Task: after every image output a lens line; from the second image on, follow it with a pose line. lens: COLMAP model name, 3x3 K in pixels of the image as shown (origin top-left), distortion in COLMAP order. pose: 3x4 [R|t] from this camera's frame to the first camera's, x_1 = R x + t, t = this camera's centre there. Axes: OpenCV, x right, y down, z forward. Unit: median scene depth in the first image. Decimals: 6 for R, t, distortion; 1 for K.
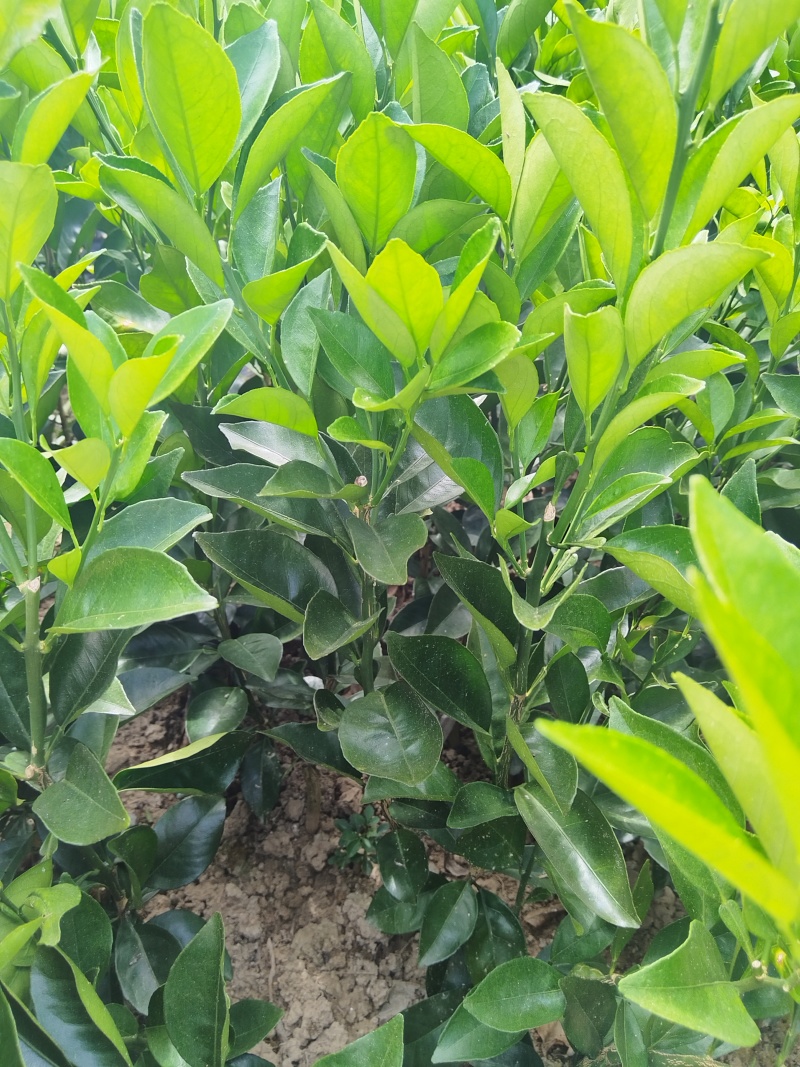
lens RADIAL K [[846.5, 0, 400.0], [0, 846.5, 533.5], [0, 0, 1]] dist [-0.007153, -0.015741]
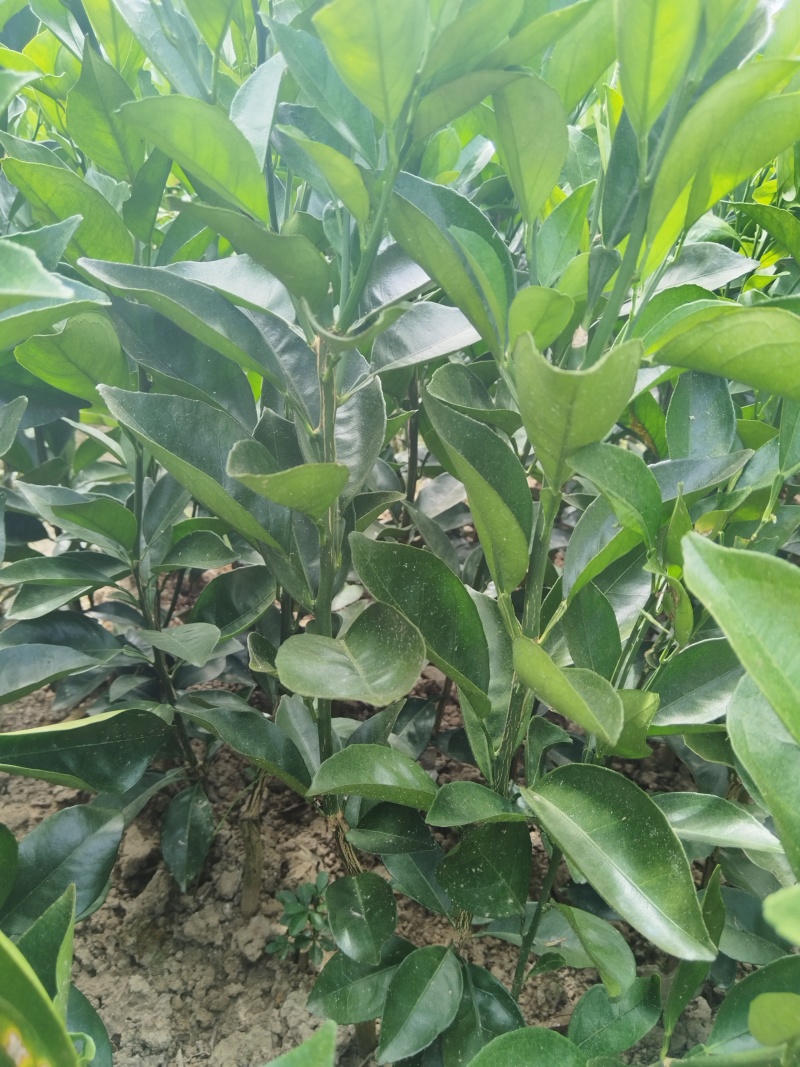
lens RADIAL K [[846.5, 0, 400.0], [0, 846.5, 533.5], [0, 0, 1]] dist [-0.007153, -0.015741]
pose [[0.999055, 0.037423, 0.022123, 0.006200], [-0.032795, 0.982834, -0.181551, 0.151352], [-0.028537, 0.180654, 0.983133, 0.169921]]
